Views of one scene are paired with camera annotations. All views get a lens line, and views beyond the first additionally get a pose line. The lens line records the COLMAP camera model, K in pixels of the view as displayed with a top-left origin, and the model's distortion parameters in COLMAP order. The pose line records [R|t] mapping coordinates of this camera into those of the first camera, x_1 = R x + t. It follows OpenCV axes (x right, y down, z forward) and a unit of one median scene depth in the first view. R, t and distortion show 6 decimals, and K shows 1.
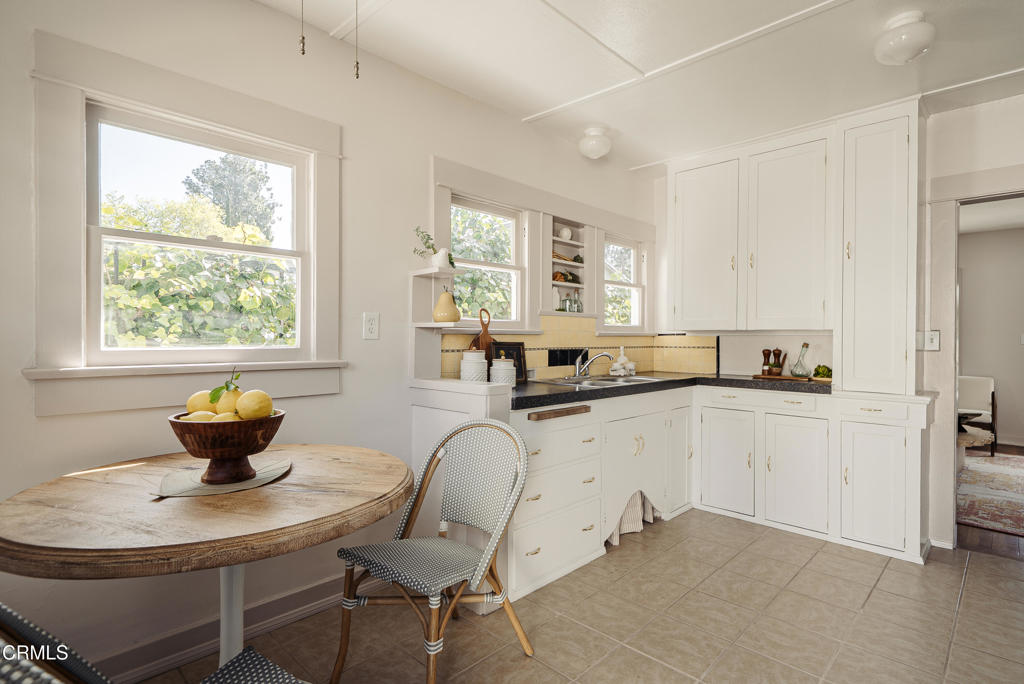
lens RADIAL K [[517.1, 0, 517.4], [0, 517.1, 338.7], [0, 0, 1]] dist [-0.005828, -0.002251]
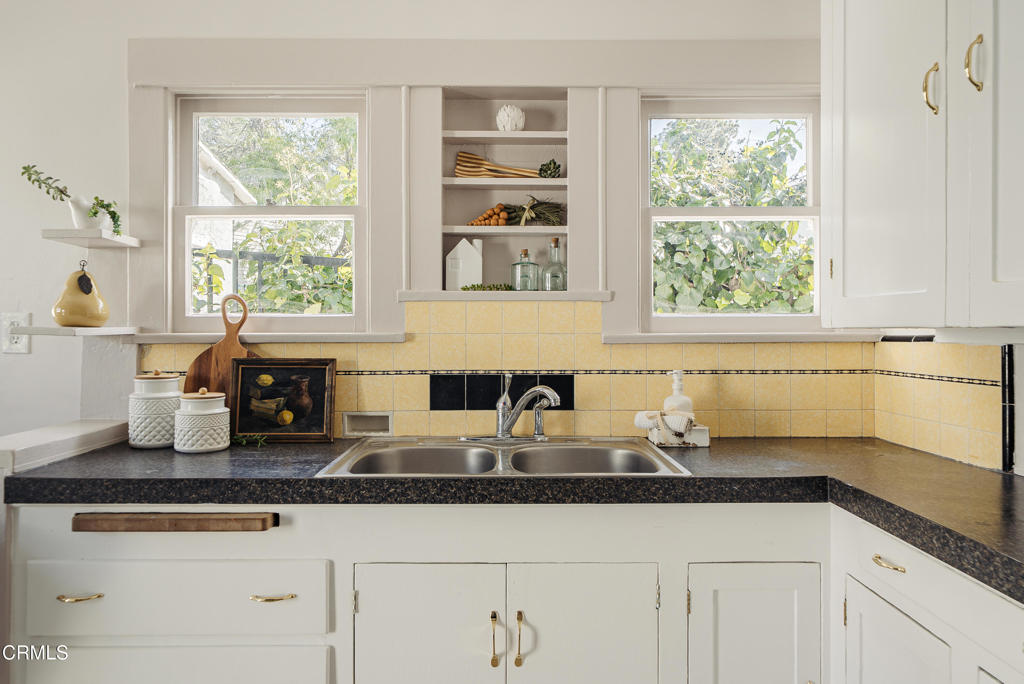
lens RADIAL K [[697.2, 0, 512.3], [0, 697.2, 326.1], [0, 0, 1]] dist [-0.002642, 0.002716]
pose [[0.698654, -0.010777, -0.715379, 0.560922], [0.002929, 0.999921, -0.012203, -0.014387], [0.715454, 0.006430, 0.698630, 0.607762]]
